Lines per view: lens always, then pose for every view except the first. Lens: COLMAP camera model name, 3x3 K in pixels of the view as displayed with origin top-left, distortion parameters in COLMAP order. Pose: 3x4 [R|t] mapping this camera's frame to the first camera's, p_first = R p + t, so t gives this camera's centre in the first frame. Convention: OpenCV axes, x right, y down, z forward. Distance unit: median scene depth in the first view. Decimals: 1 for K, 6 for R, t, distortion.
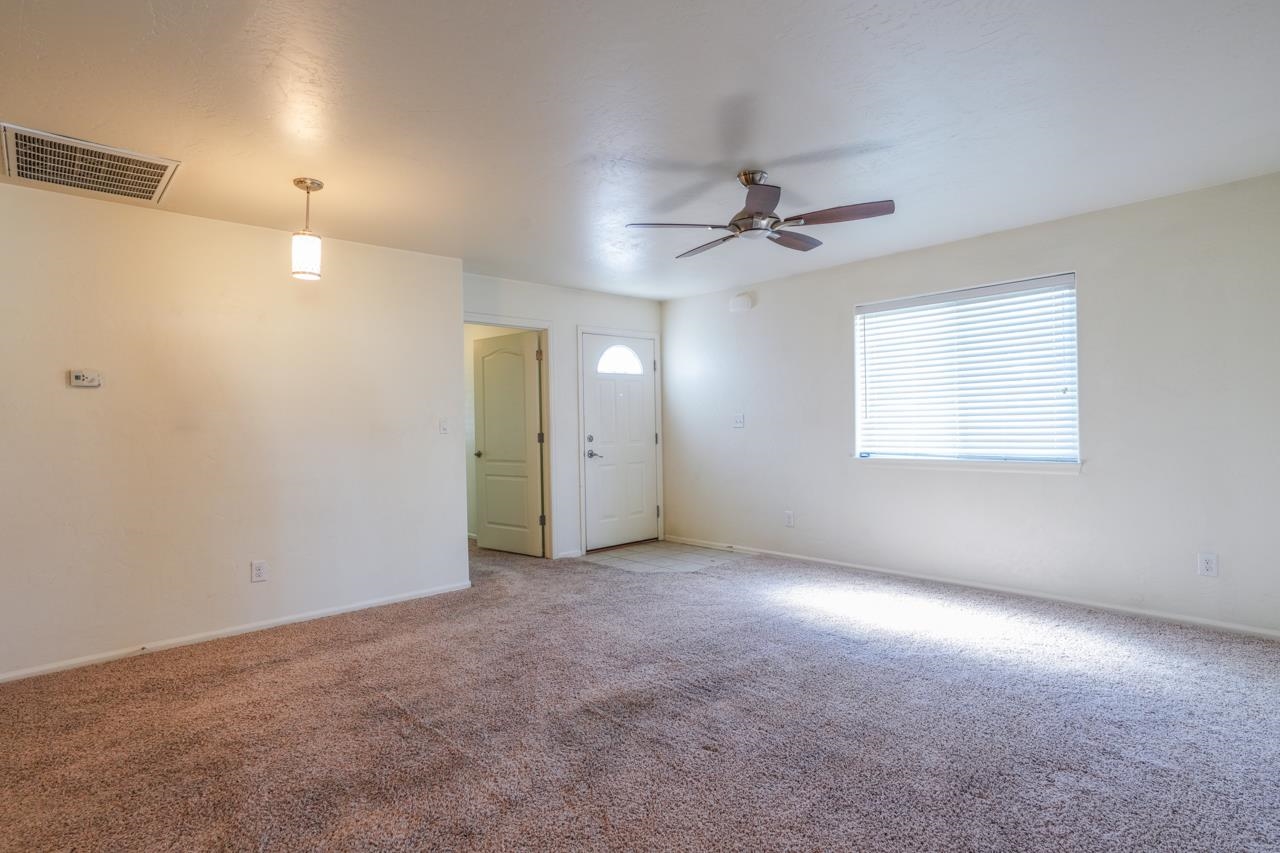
lens RADIAL K [[662.8, 0, 651.2], [0, 662.8, 412.4], [0, 0, 1]] dist [-0.000631, 0.000219]
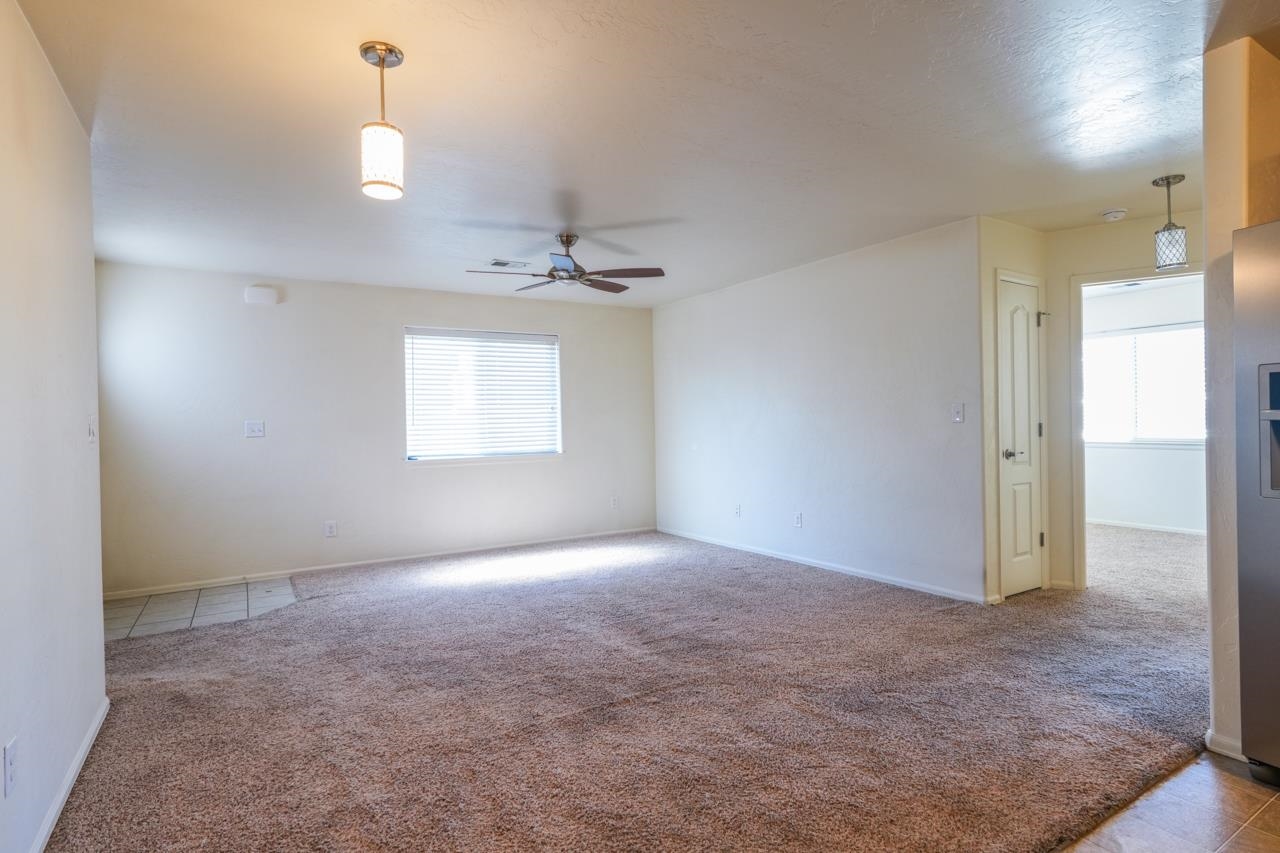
lens RADIAL K [[655.2, 0, 639.1], [0, 655.2, 407.5], [0, 0, 1]] dist [-0.003969, -0.000029]
pose [[0.196107, 0.037132, 0.979879, -0.956611], [0.001398, 0.999271, -0.038147, 0.027809], [-0.980581, 0.008851, 0.195912, 0.530998]]
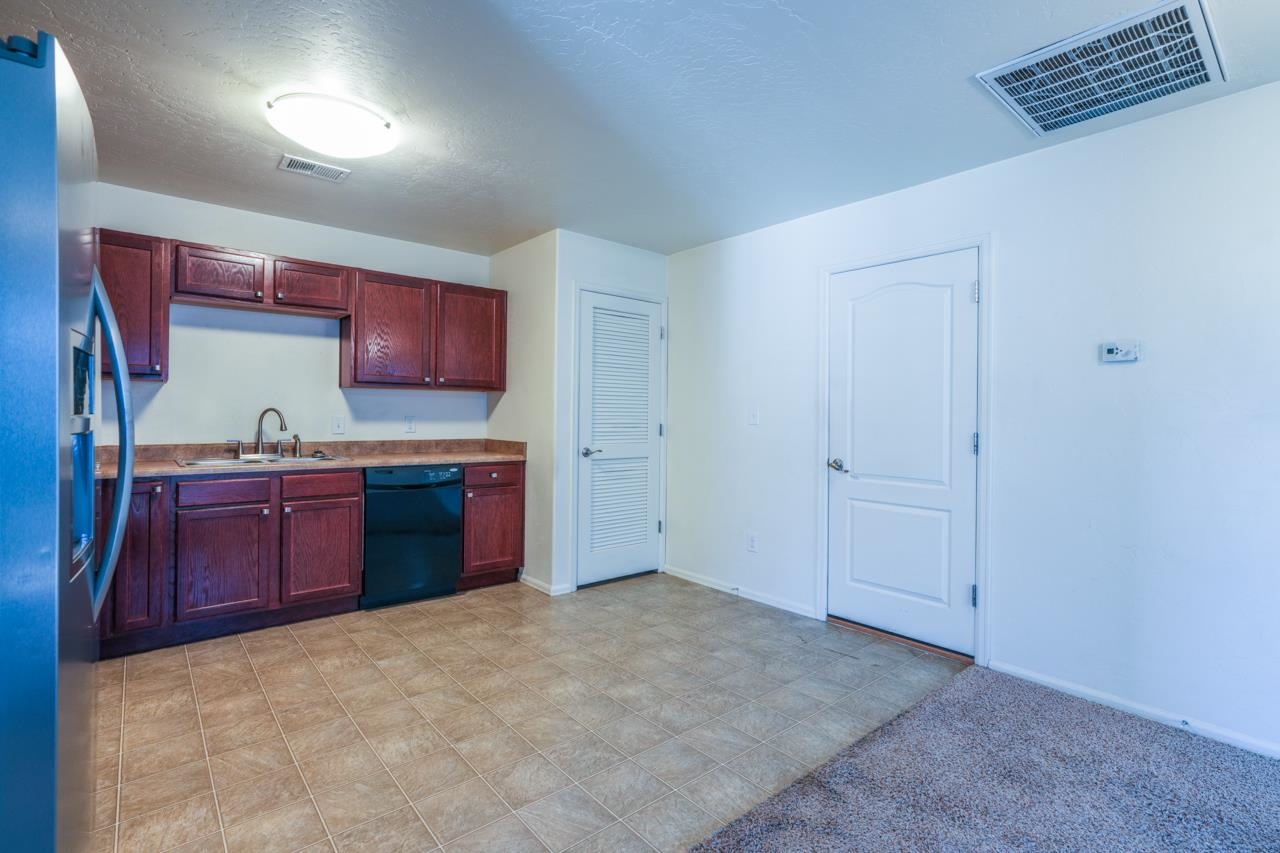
lens RADIAL K [[589.9, 0, 634.5], [0, 589.9, 420.5], [0, 0, 1]] dist [0.001504, 0.000753]
pose [[-0.053725, 0.035295, -0.997932, -0.092752], [0.002805, 0.999377, 0.035195, 0.004432], [0.998552, -0.000908, -0.053791, 0.392439]]
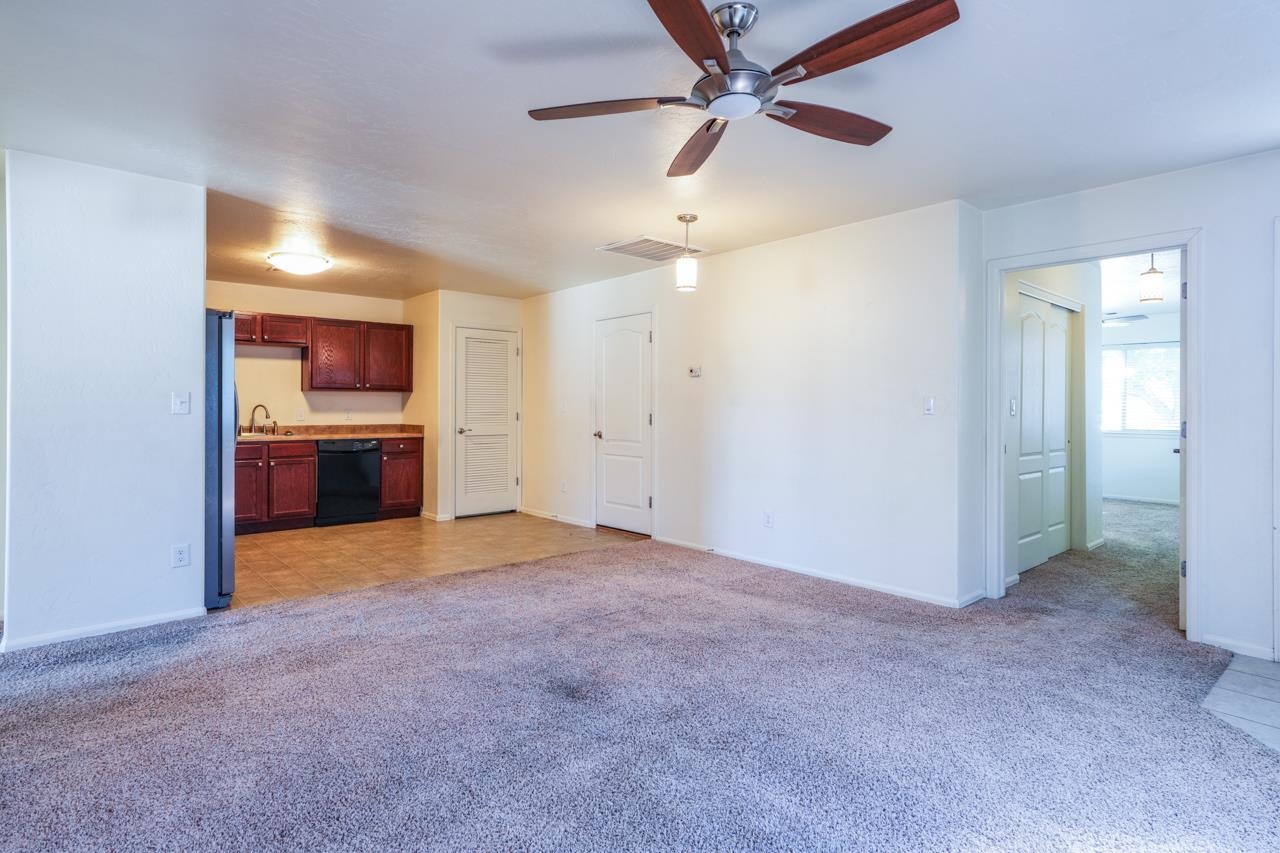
lens RADIAL K [[655.2, 0, 639.1], [0, 655.2, 407.5], [0, 0, 1]] dist [-0.003969, -0.000029]
pose [[-0.034831, 0.025386, -0.999071, 0.665731], [0.013488, 0.999598, 0.024929, -0.005930], [0.999302, -0.012607, -0.035160, 0.809749]]
